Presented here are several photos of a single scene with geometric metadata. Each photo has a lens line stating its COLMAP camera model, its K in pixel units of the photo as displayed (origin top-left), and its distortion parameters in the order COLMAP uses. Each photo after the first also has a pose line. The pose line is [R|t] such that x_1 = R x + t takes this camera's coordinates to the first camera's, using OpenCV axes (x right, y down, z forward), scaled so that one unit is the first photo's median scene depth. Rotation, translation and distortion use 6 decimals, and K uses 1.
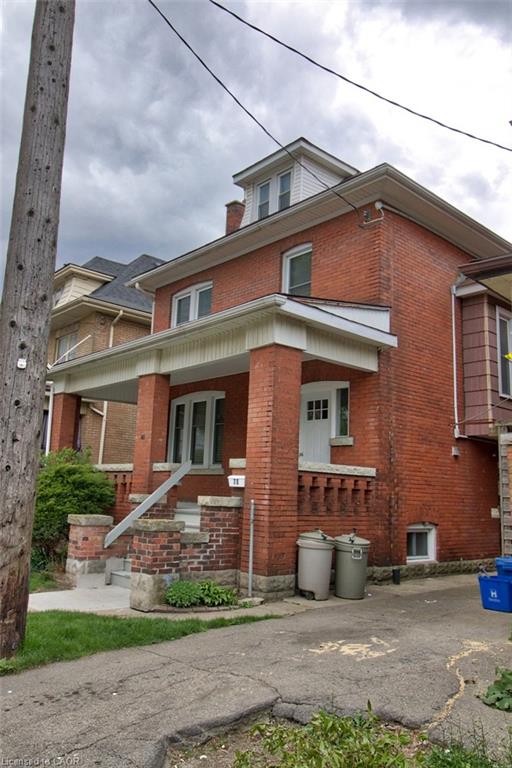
lens RADIAL K [[605.0, 0, 256.0], [0, 605.0, 384.0], [0, 0, 1]] dist [0.010374, 0.001649]
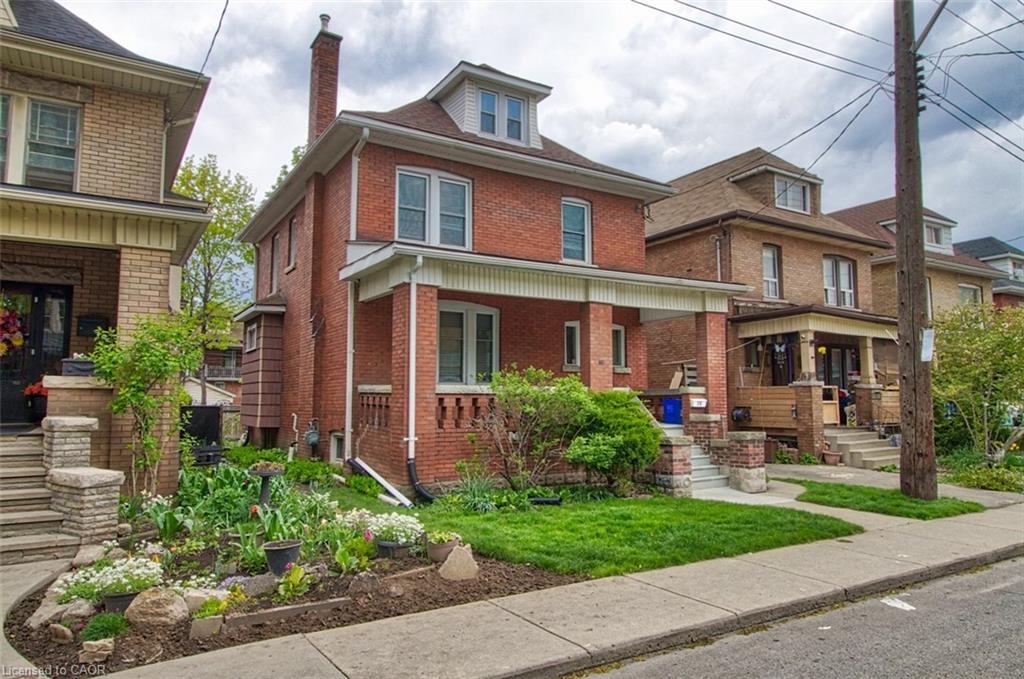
lens RADIAL K [[682.3, 0, 512.0], [0, 682.3, 339.5], [0, 0, 1]] dist [0.002194, -0.000197]
pose [[0.189910, 0.057336, 0.980126, -1.430799], [-0.168177, 0.985438, -0.025061, 0.108456], [-0.967290, -0.160075, 0.196787, 0.959928]]
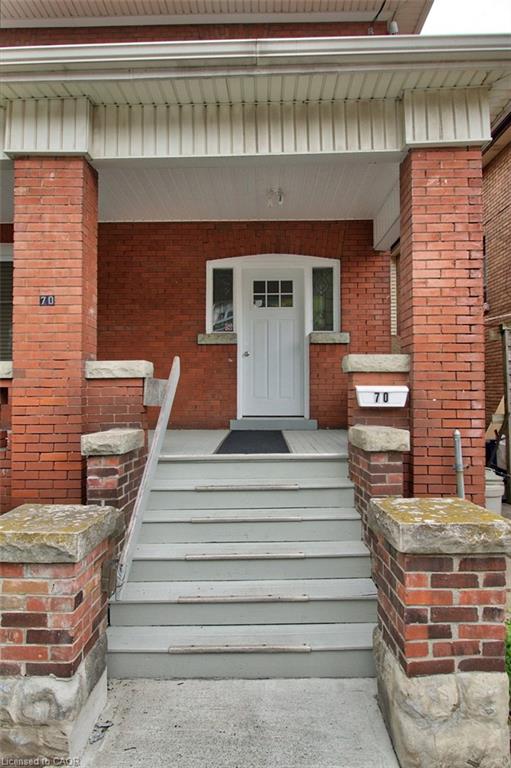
lens RADIAL K [[441.0, 0, 255.3], [0, 441.0, 388.0], [0, 0, 1]] dist [-0.001756, -0.000763]
pose [[0.681052, -0.021539, 0.731918, -0.330201], [-0.102301, 0.986965, 0.124236, 0.098940], [-0.725054, -0.159487, 0.669971, 0.697015]]
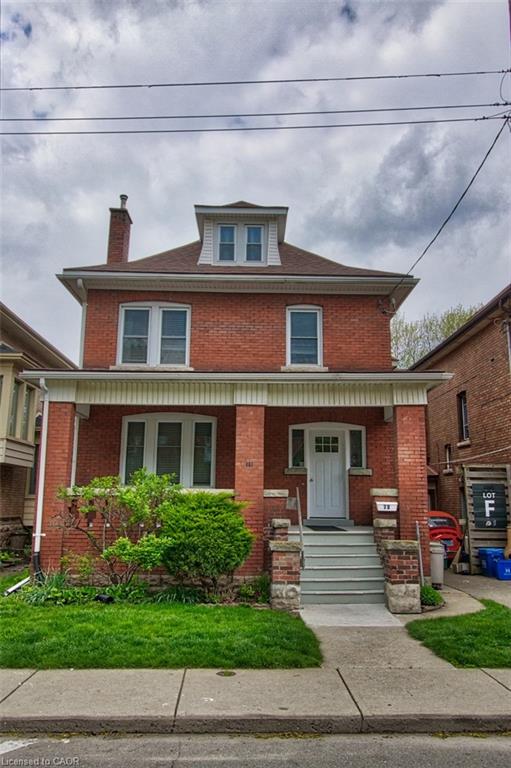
lens RADIAL K [[605.0, 0, 255.5], [0, 605.0, 384.0], [0, 0, 1]] dist [0.010374, 0.001649]
pose [[0.657397, 0.122001, 0.743603, -1.018117], [-0.121348, 0.991067, -0.055322, 0.006690], [-0.743710, -0.053866, 0.666329, 0.309475]]
